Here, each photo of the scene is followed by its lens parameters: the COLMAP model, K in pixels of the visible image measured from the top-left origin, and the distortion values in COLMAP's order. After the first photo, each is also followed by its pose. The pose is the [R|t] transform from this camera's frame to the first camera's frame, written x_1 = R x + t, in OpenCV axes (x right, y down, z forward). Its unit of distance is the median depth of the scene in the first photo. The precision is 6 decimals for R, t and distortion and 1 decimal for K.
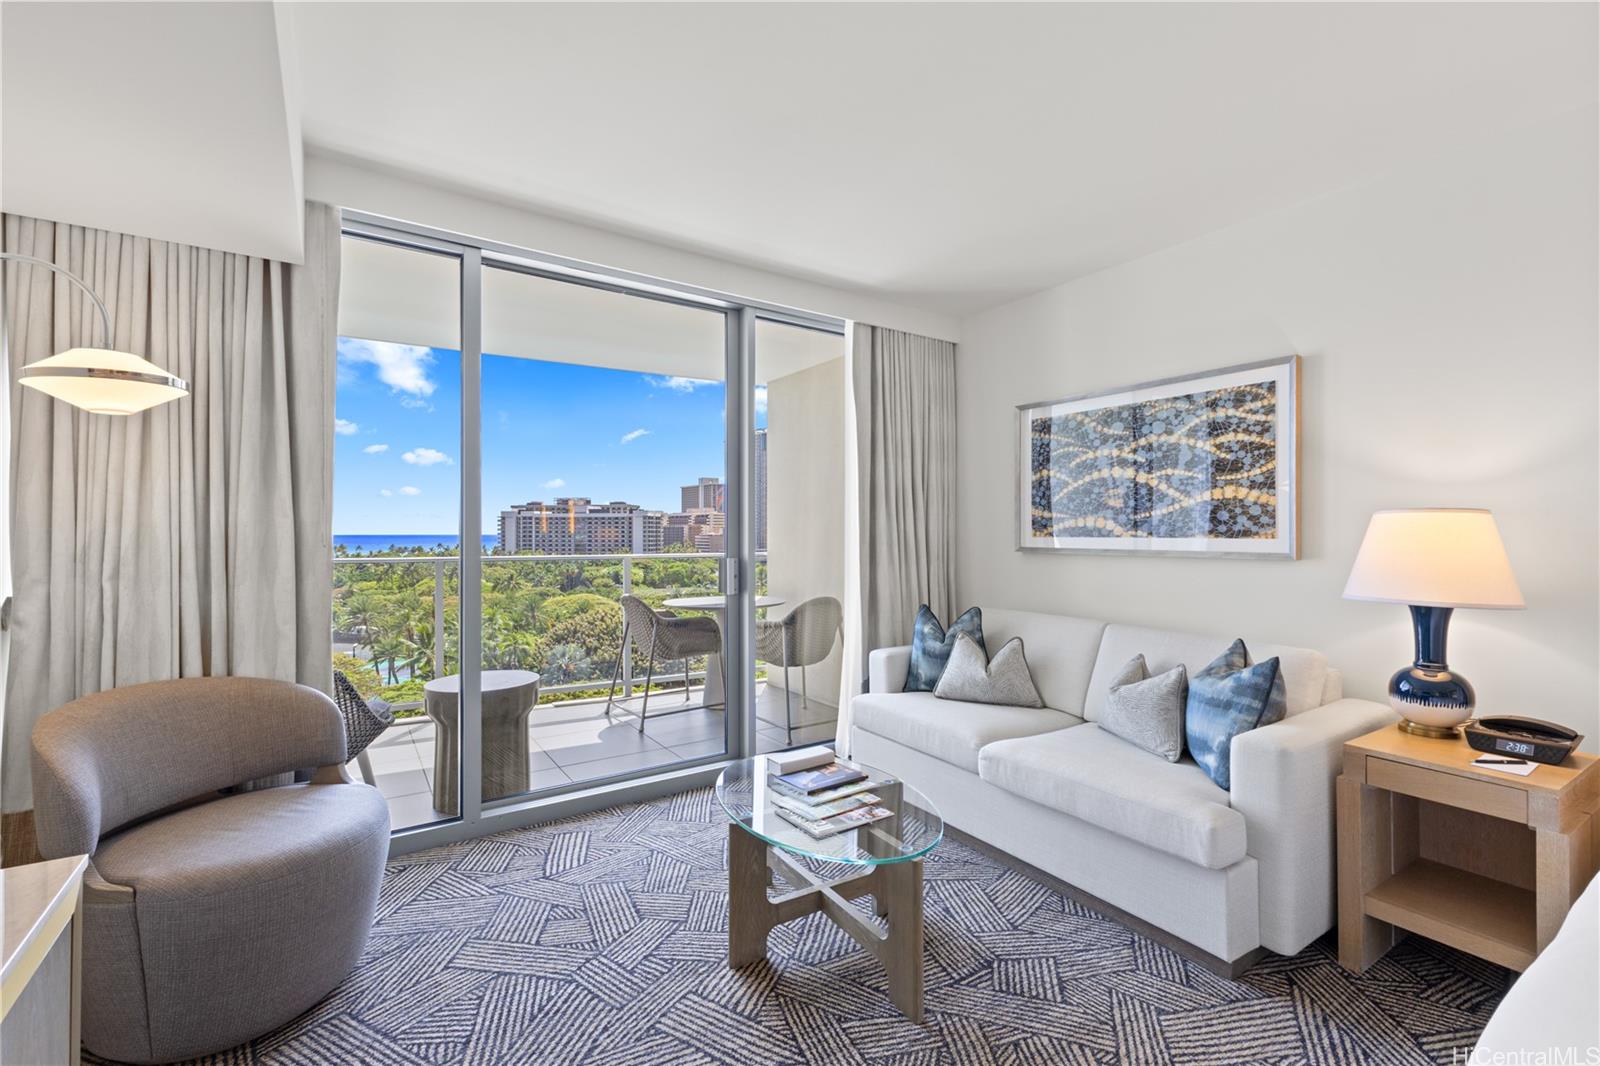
lens RADIAL K [[688.1, 0, 798.0], [0, 688.1, 533.5], [0, 0, 1]] dist [0.005112, -0.000552]
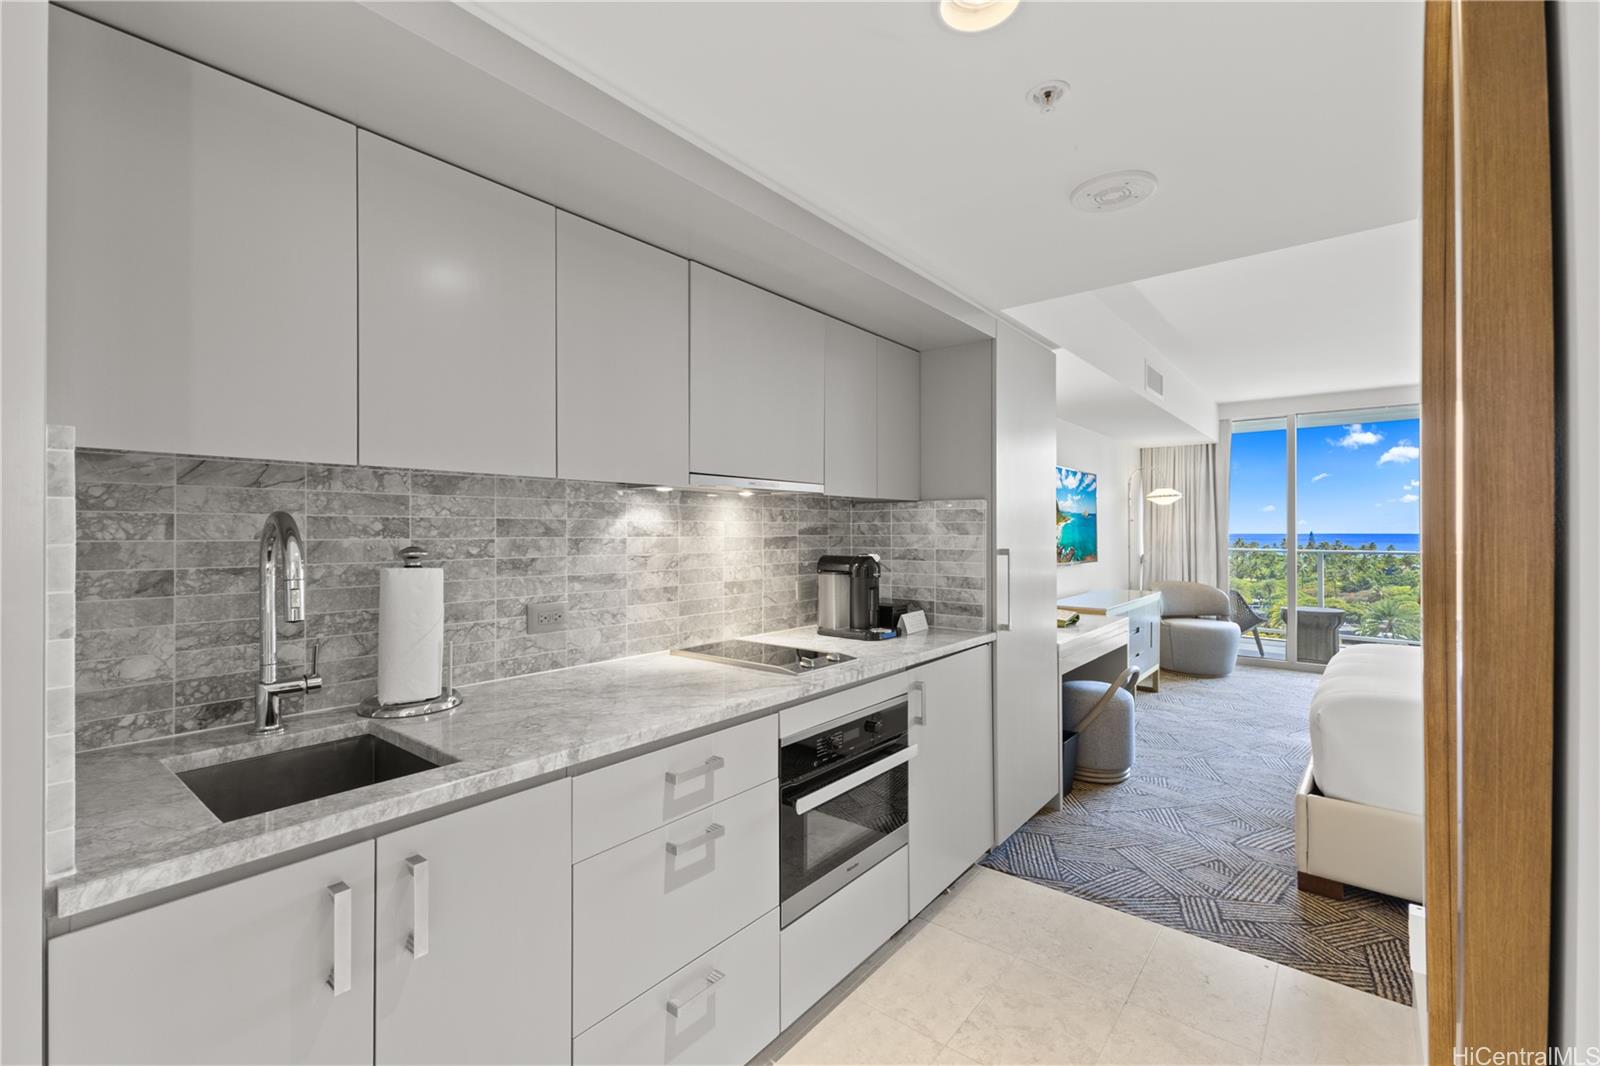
lens RADIAL K [[688.1, 0, 805.7], [0, 688.1, 527.5], [0, 0, 1]] dist [0.005112, -0.000552]
pose [[0.295148, -0.003762, -0.955444, 0.987674], [-0.002743, 0.999985, -0.004784, -0.013715], [0.955448, 0.004032, 0.295133, -0.969295]]
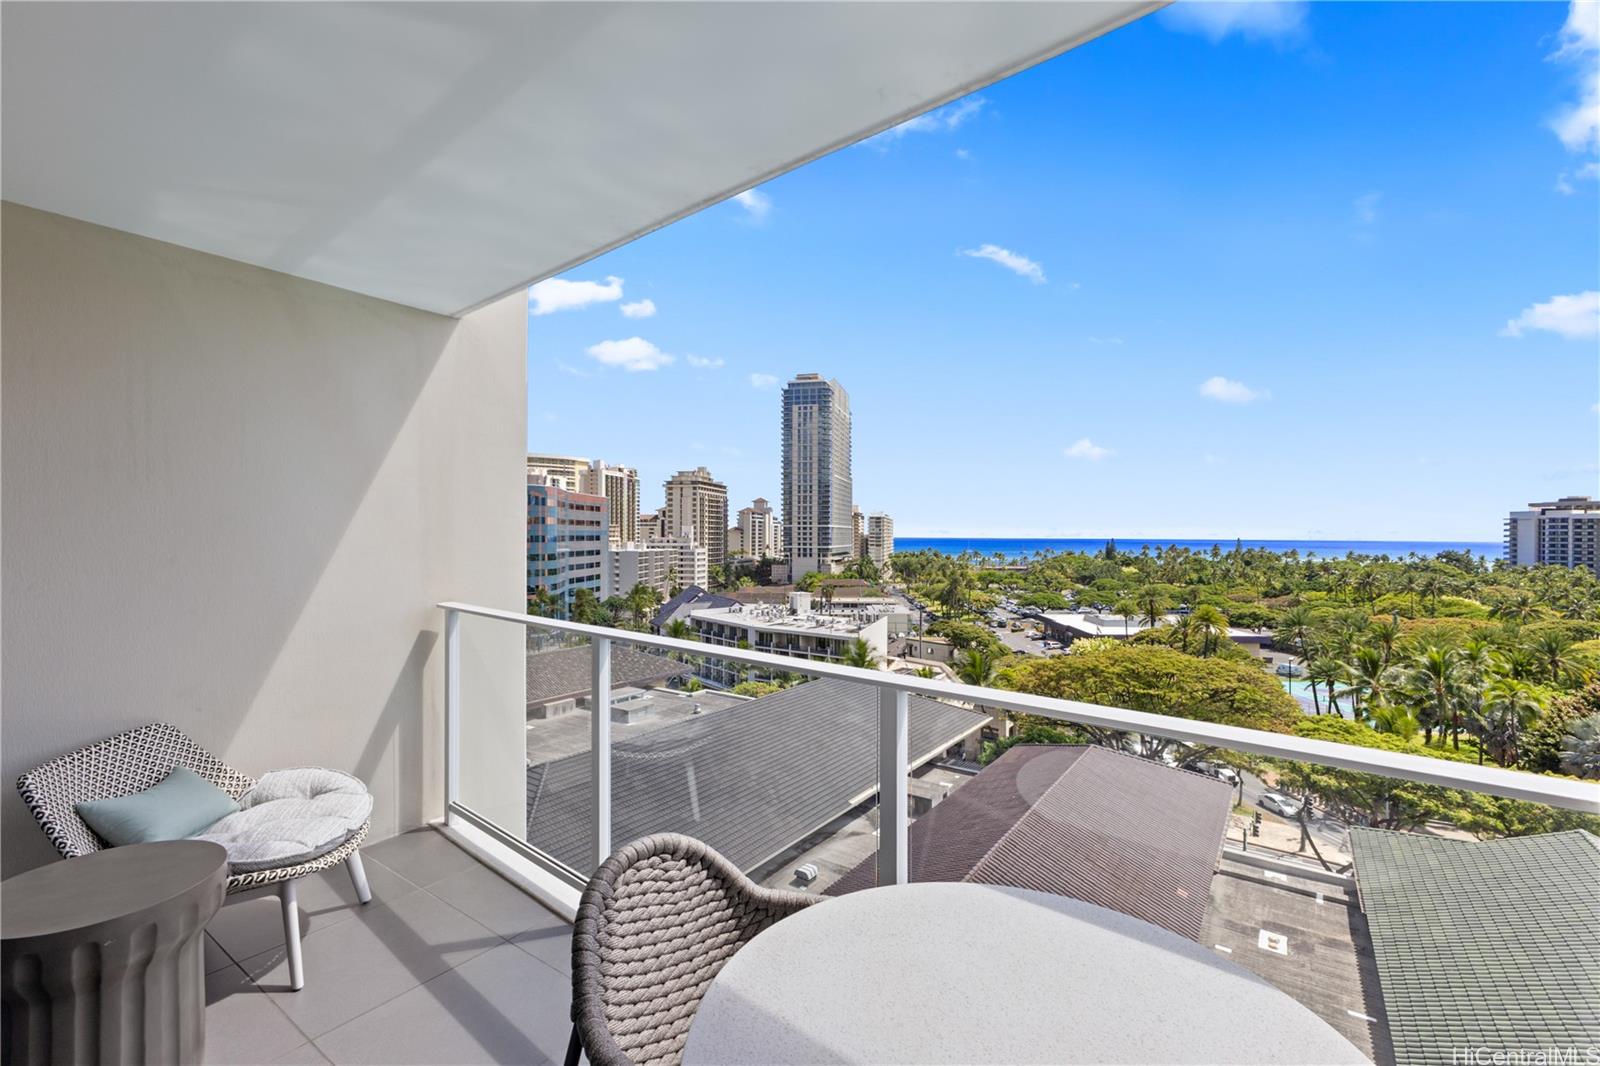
lens RADIAL K [[688.1, 0, 795.7], [0, 688.1, 539.4], [0, 0, 1]] dist [0.005112, -0.000552]
pose [[0.349836, 0.009937, -0.936758, 0.148603], [-0.009058, 0.999933, 0.007225, -0.070335], [0.936767, 0.005958, 0.349902, 1.123061]]
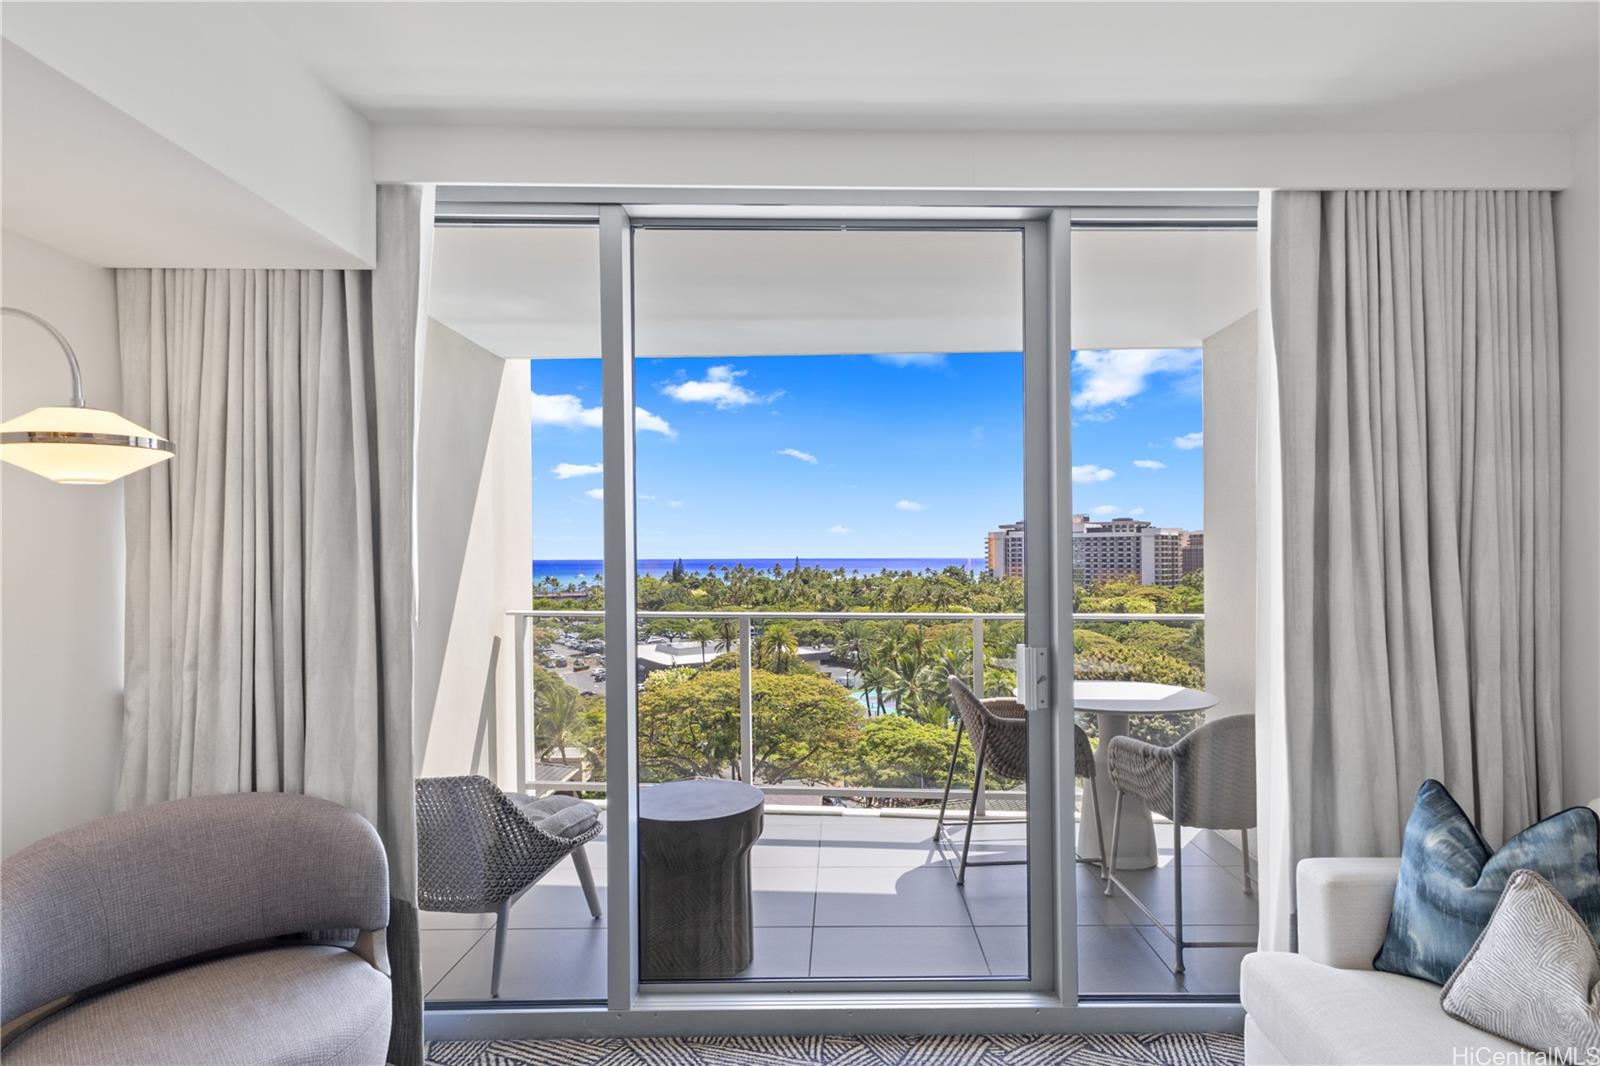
lens RADIAL K [[825.3, 0, 849.5], [0, 825.3, 561.1], [0, 0, 1]] dist [0.010282, -0.000798]
pose [[0.838504, 0.001181, -0.544894, 0.156031], [0.001788, 0.999986, 0.004919, -0.042170], [0.544893, -0.005098, 0.838490, 0.331986]]
